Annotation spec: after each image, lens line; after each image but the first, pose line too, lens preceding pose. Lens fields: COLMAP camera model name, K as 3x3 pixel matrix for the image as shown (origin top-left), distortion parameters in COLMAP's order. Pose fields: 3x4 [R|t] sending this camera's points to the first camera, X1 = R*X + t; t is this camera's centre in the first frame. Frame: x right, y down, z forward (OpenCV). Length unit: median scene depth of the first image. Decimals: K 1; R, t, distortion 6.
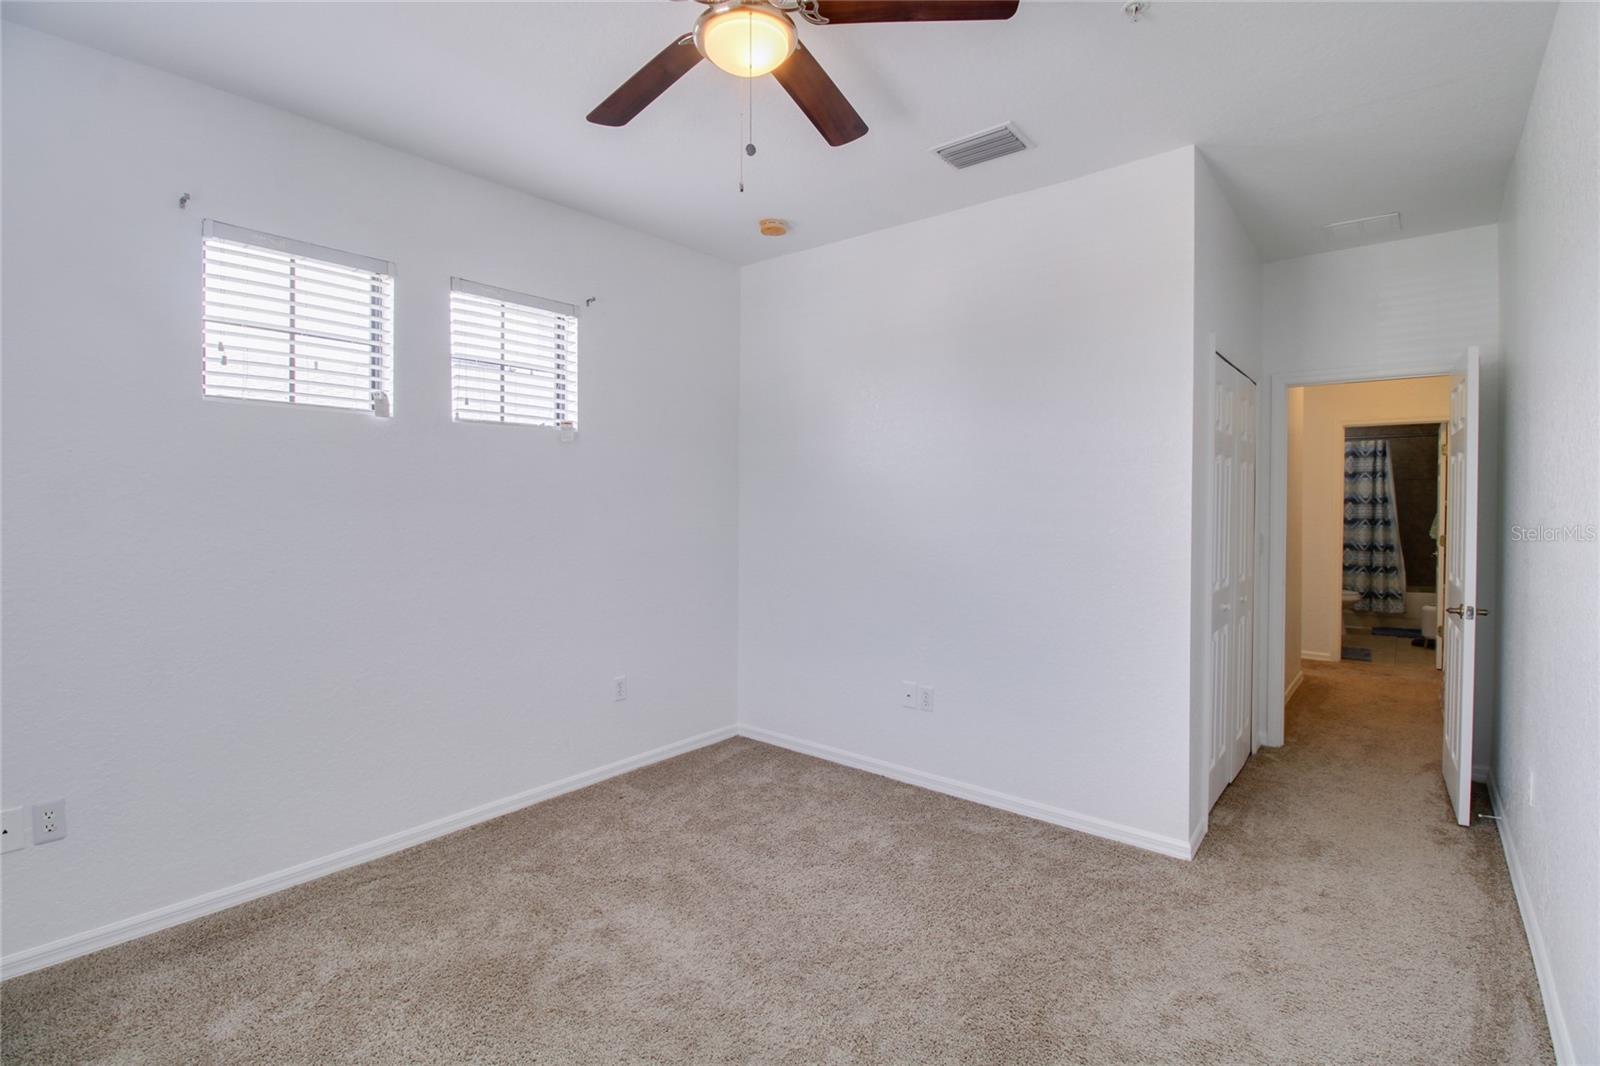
lens RADIAL K [[738.9, 0, 812.1], [0, 738.9, 515.1], [0, 0, 1]] dist [0.001825, -0.015013]
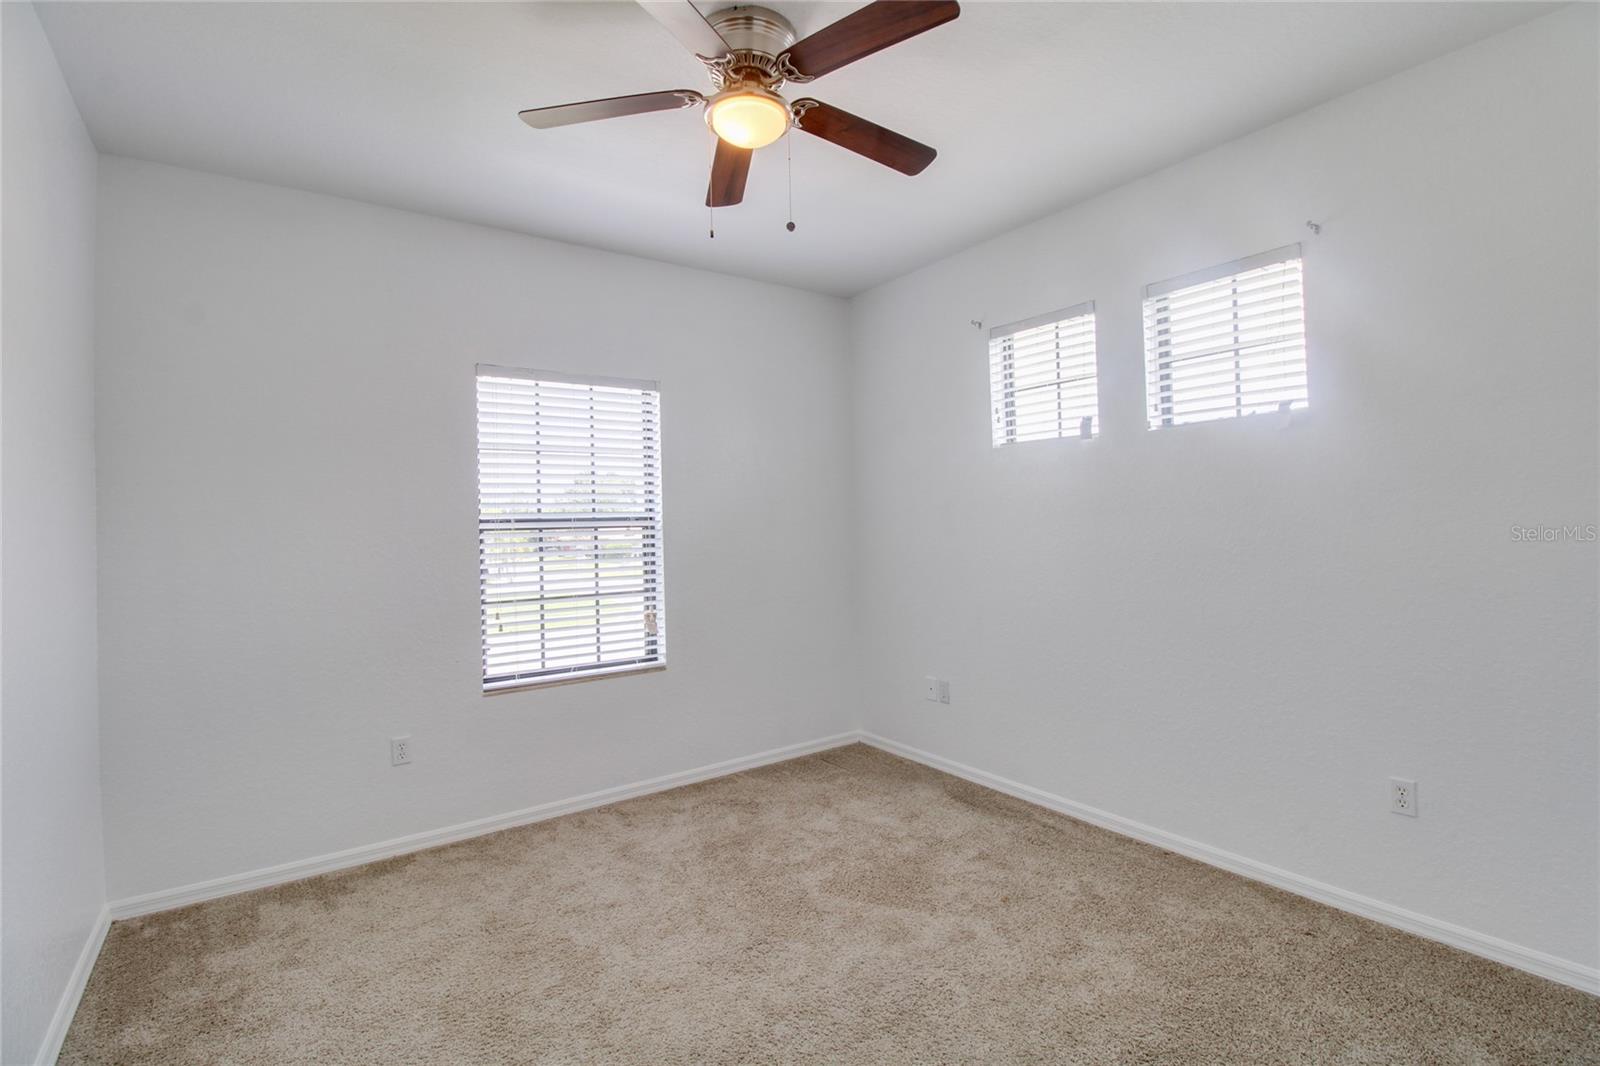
lens RADIAL K [[738.9, 0, 812.1], [0, 738.9, 515.1], [0, 0, 1]] dist [0.001825, -0.015013]
pose [[-0.238321, 0.008054, -0.971153, 0.670675], [0.010429, 0.999929, 0.005734, -0.027321], [0.971130, -0.008762, -0.238388, 0.911122]]
